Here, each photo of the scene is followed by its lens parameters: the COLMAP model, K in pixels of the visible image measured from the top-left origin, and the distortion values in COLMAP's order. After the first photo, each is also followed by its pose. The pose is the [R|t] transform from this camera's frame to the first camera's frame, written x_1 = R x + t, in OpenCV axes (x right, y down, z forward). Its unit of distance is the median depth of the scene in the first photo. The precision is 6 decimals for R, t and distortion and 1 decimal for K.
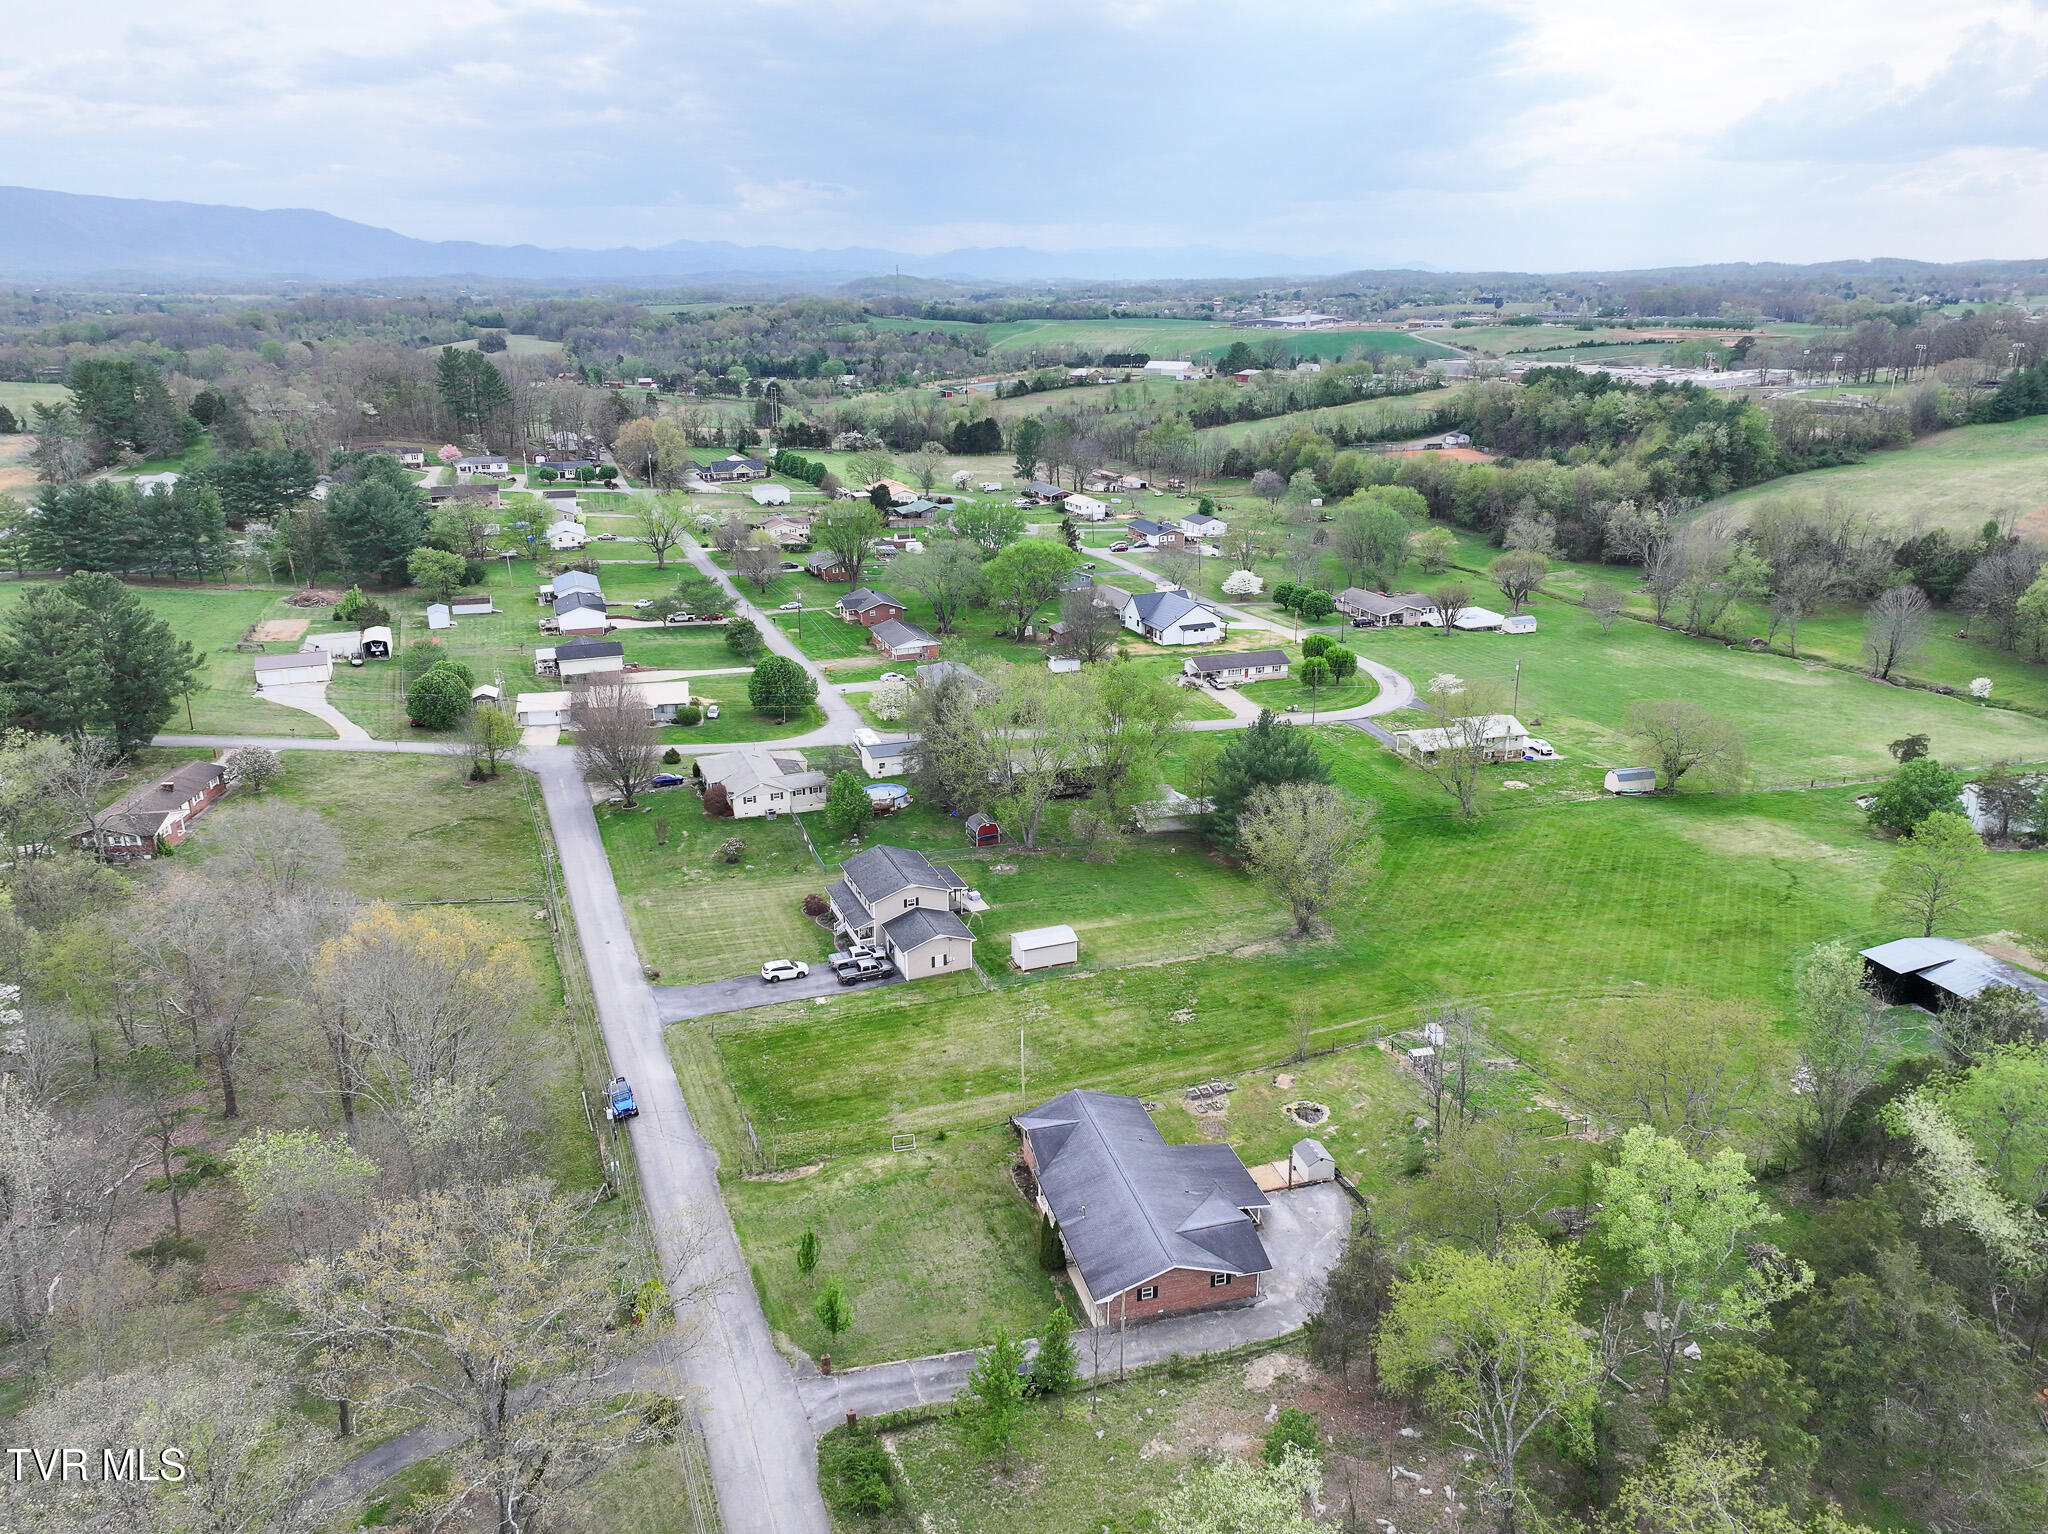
lens RADIAL K [[1425.7, 0, 1025.7], [0, 1425.7, 766.0], [0, 0, 1]] dist [0.009315, -0.000255]
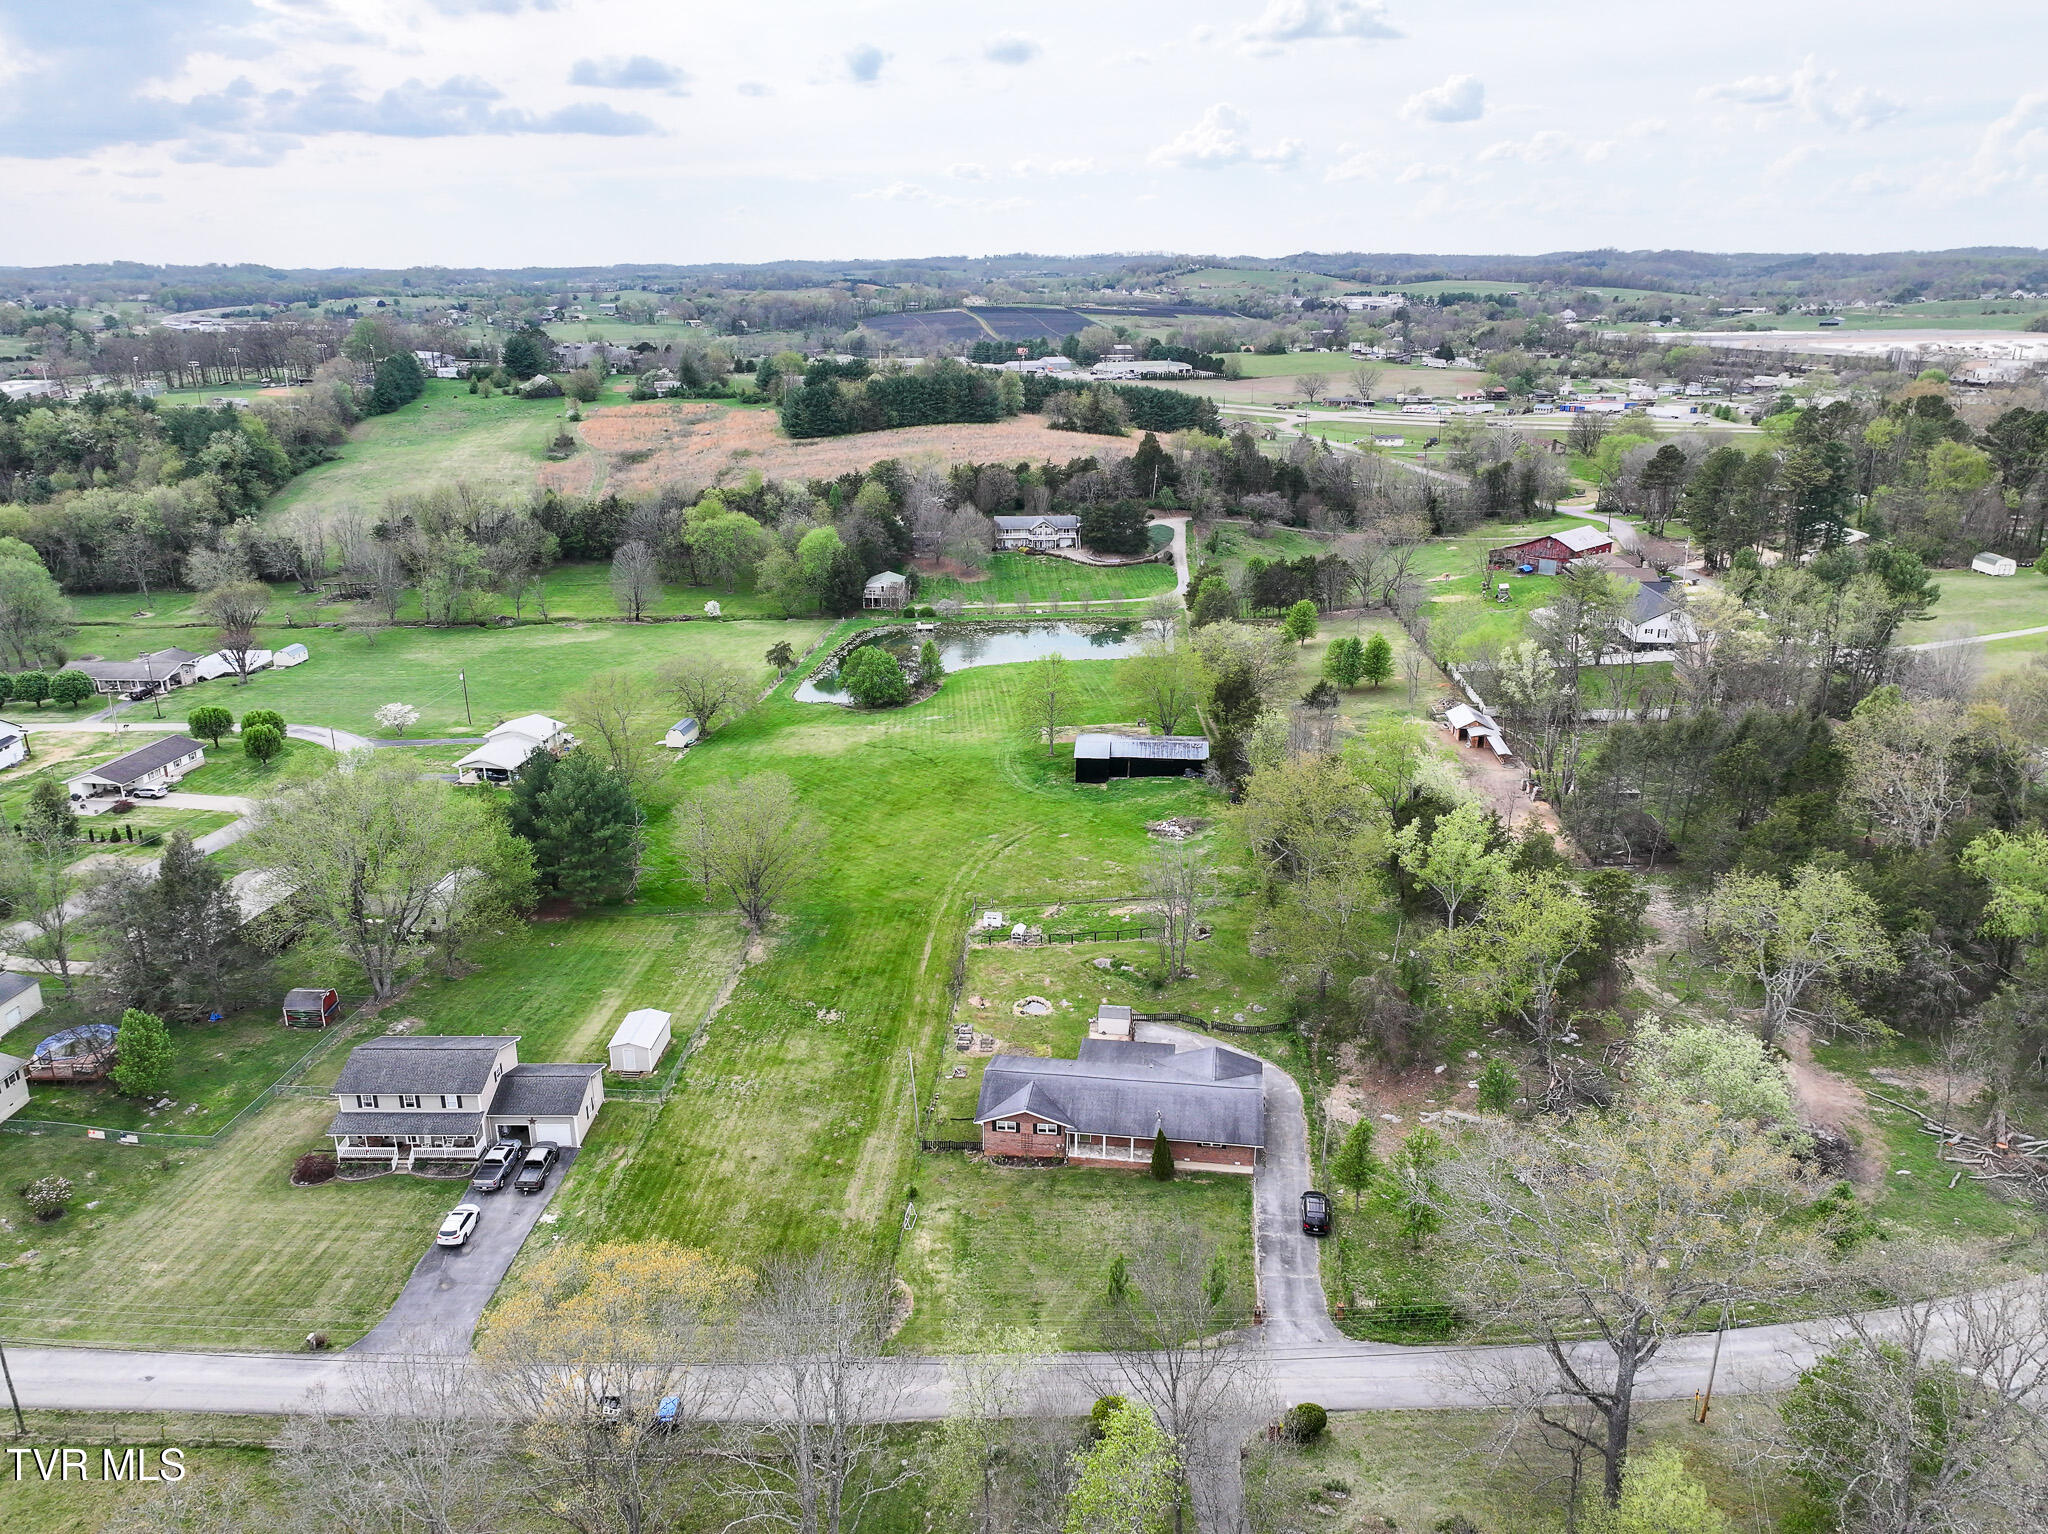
lens RADIAL K [[1425.7, 0, 1025.8], [0, 1425.7, 768.0], [0, 0, 1]] dist [0.009315, -0.000255]
pose [[0.398949, -0.294878, 0.868266, -0.637839], [0.297109, 0.937370, 0.181832, -0.126319], [-0.867506, 0.185428, 0.461574, 0.377213]]
